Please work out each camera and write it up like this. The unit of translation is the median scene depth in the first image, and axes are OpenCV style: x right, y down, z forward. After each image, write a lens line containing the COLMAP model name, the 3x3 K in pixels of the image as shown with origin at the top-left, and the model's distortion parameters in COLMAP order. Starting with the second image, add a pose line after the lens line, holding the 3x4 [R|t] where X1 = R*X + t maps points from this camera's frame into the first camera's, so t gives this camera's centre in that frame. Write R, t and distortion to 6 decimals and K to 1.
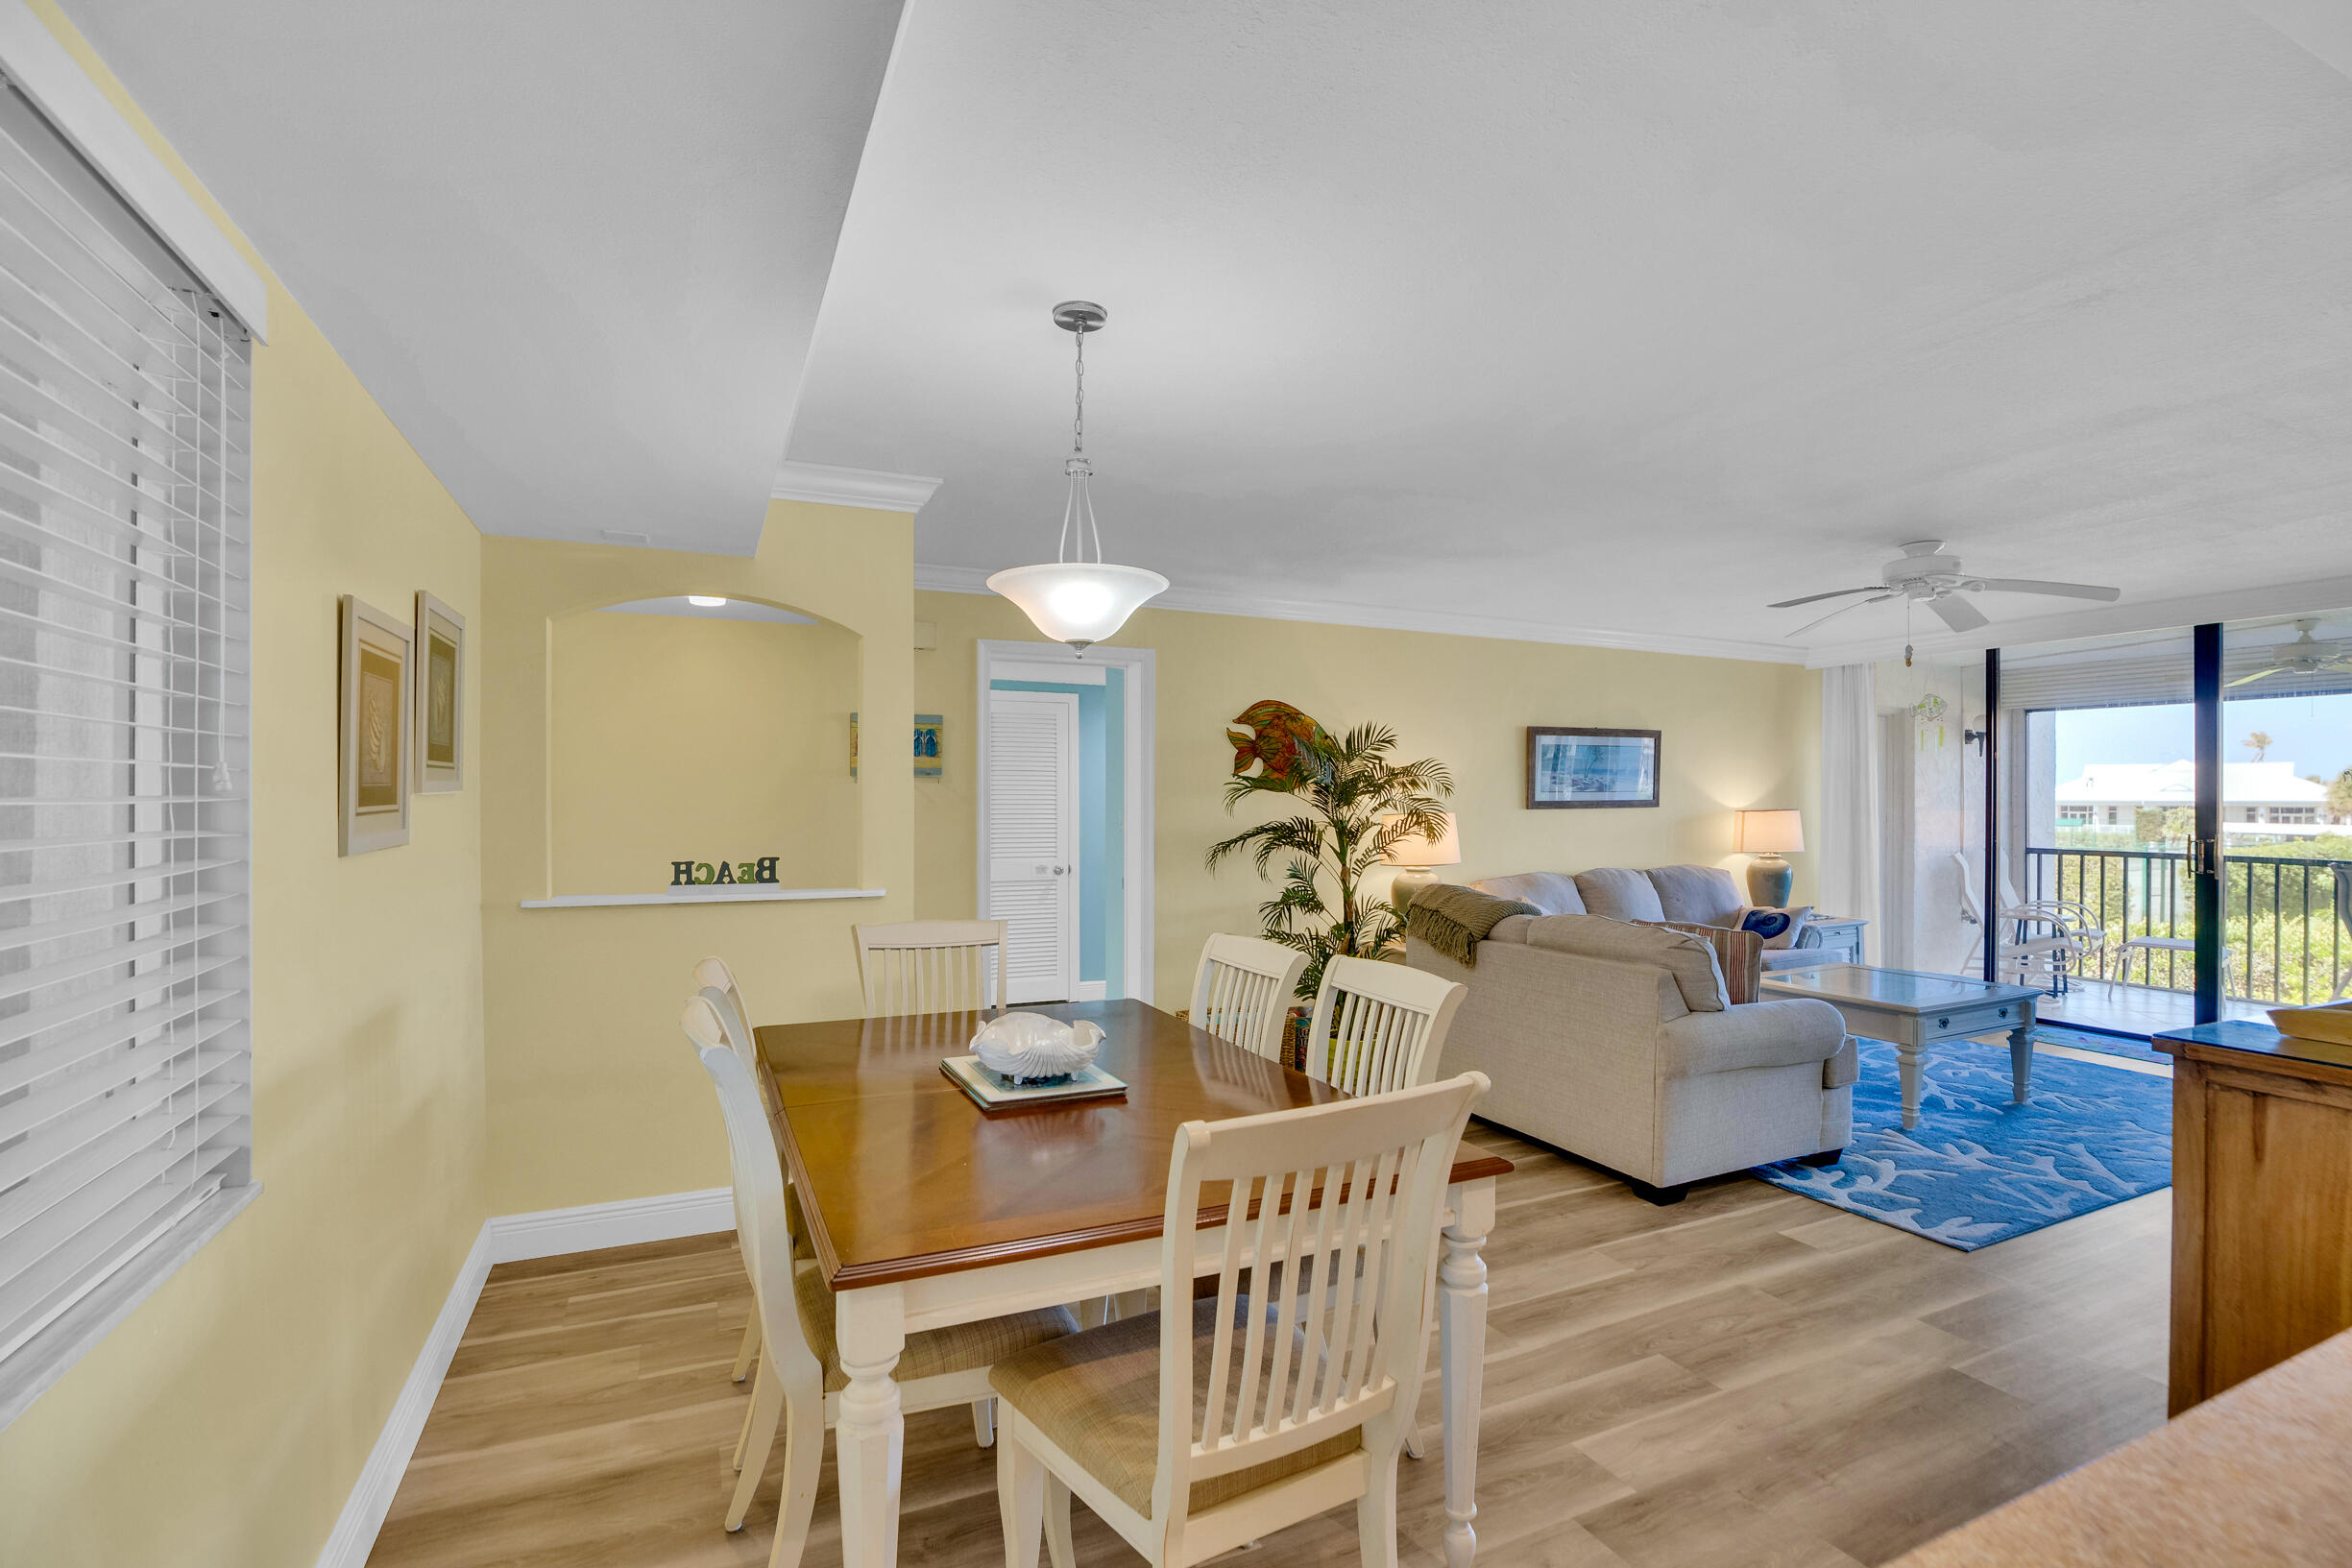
lens RADIAL K [[1077.8, 0, 1198.6], [0, 1077.8, 803.9], [0, 0, 1]] dist [-0.039546, 0.010270]
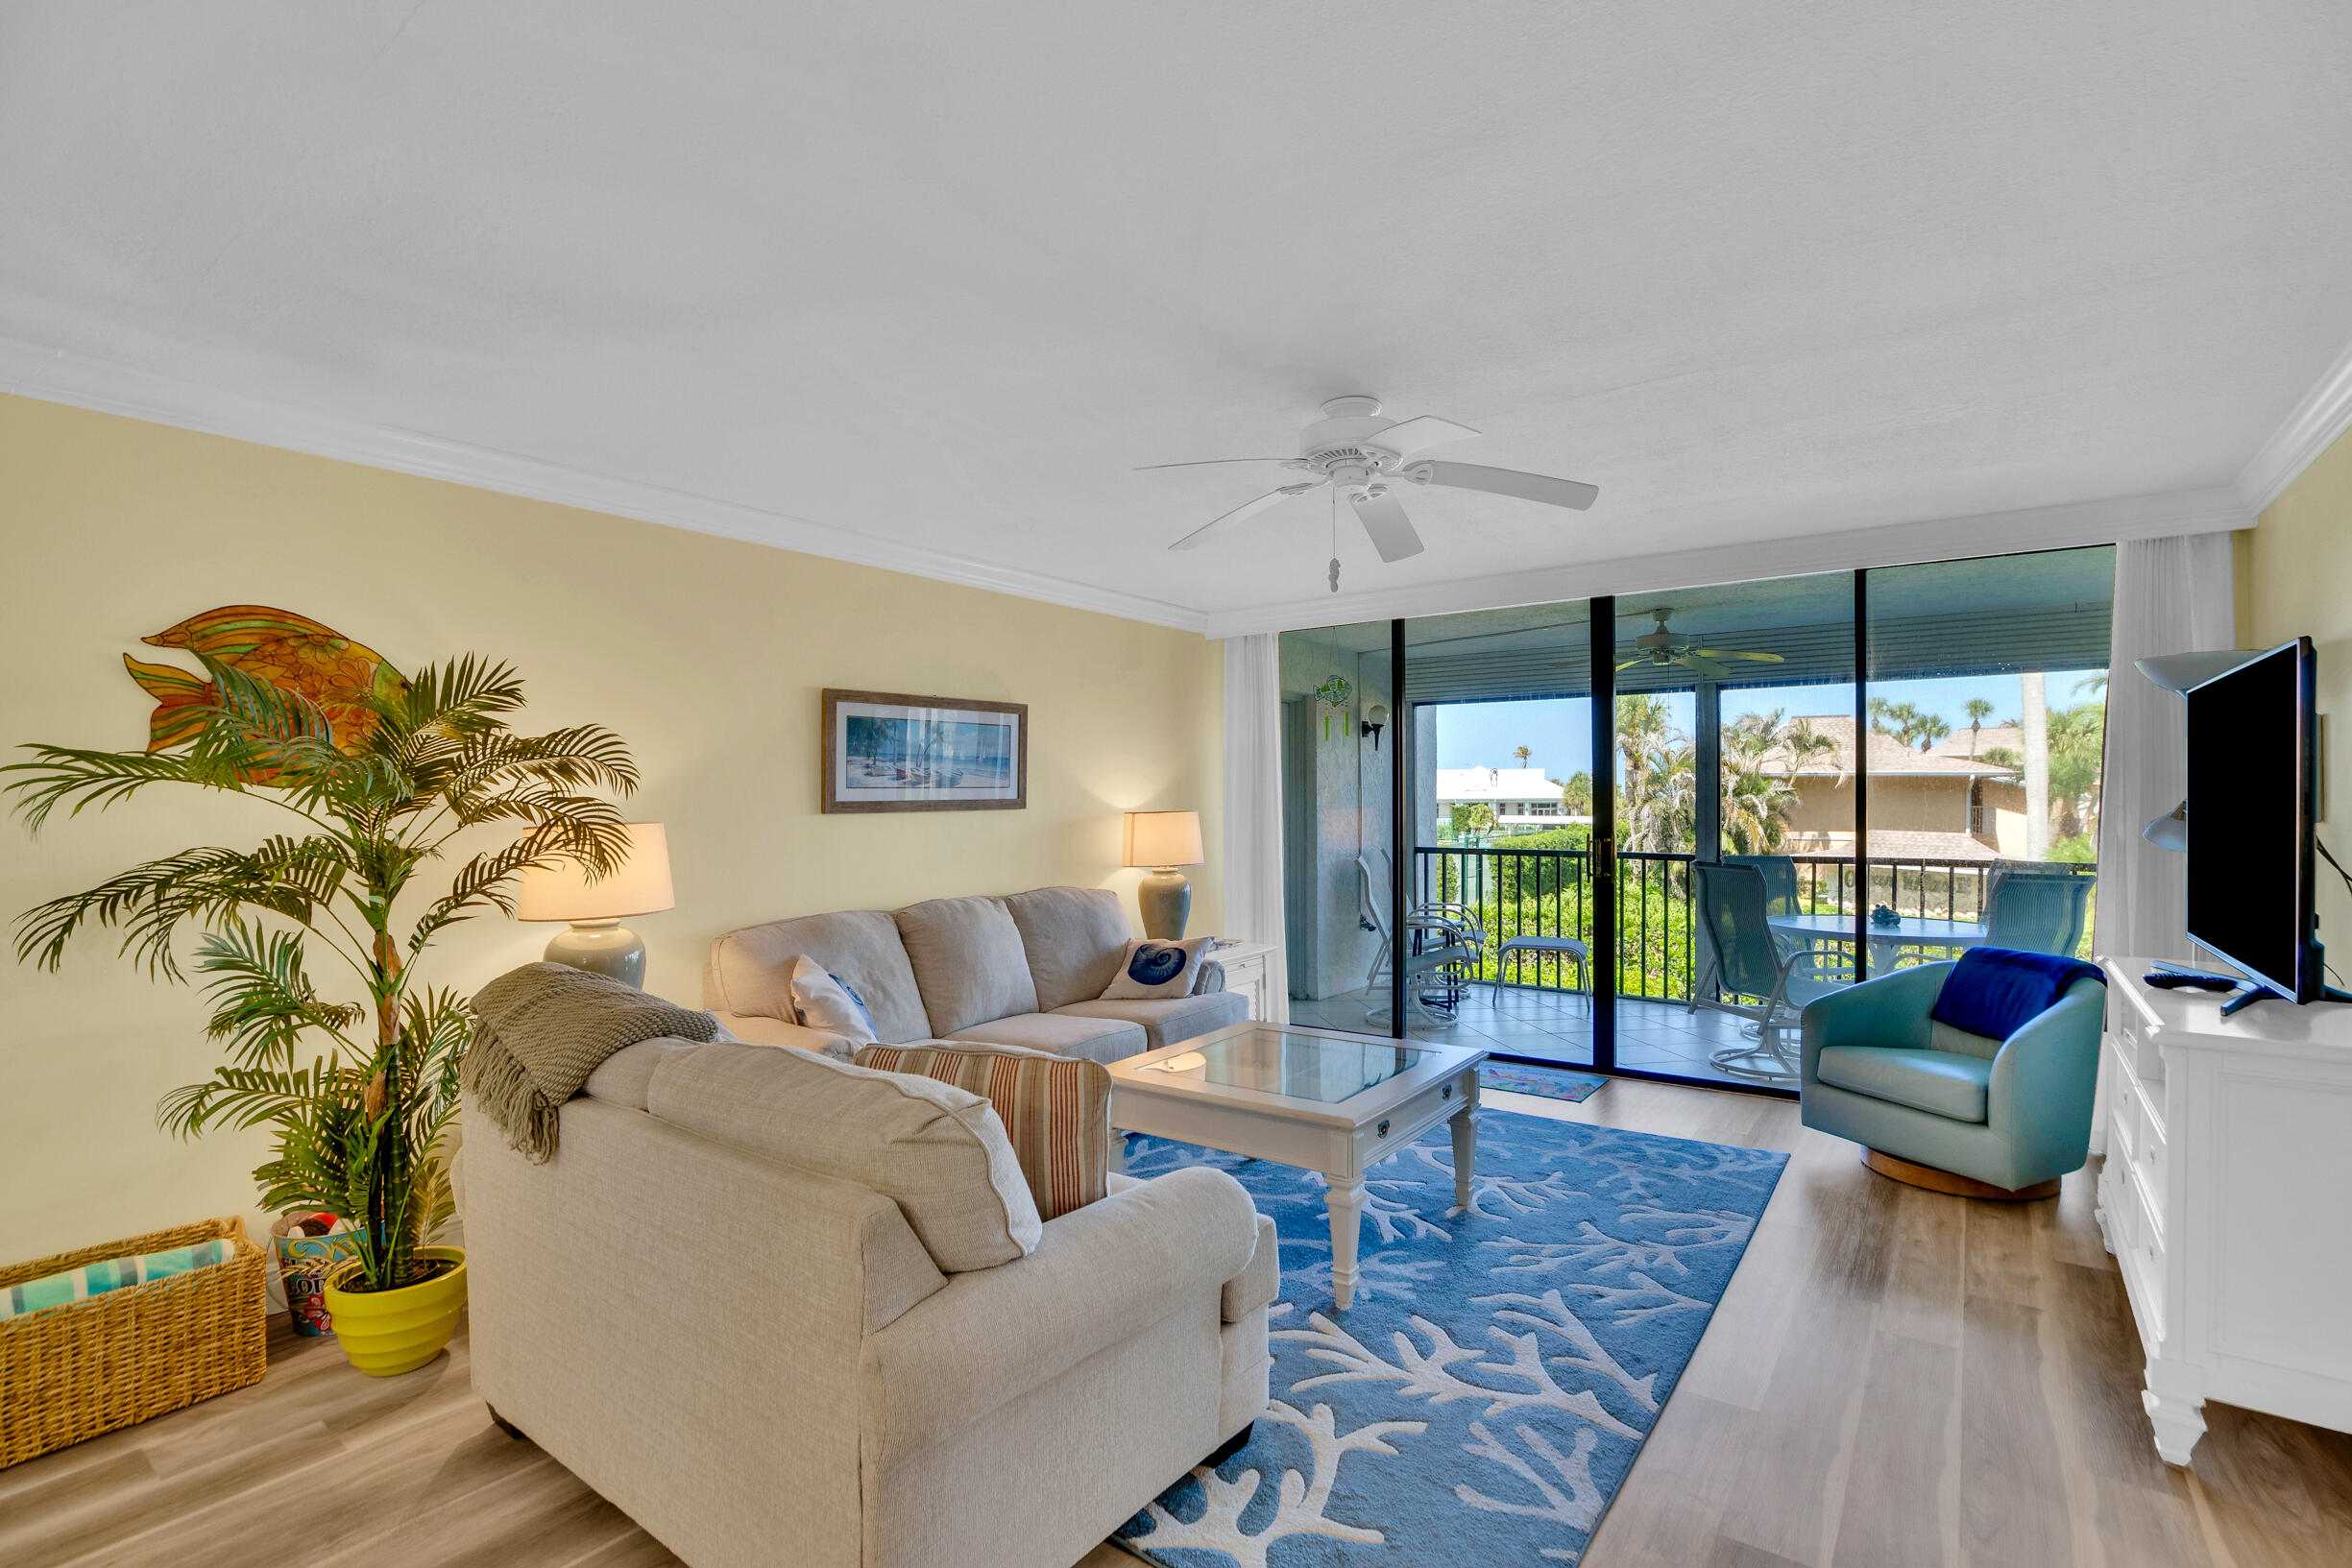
lens RADIAL K [[1077.8, 0, 1193.7], [0, 1077.8, 804.0], [0, 0, 1]] dist [-0.039546, 0.010270]
pose [[0.879120, -0.008341, 0.476528, 0.222514], [0.009292, 0.999957, 0.000360, 0.000555], [-0.476510, 0.004111, 0.879159, 0.368660]]
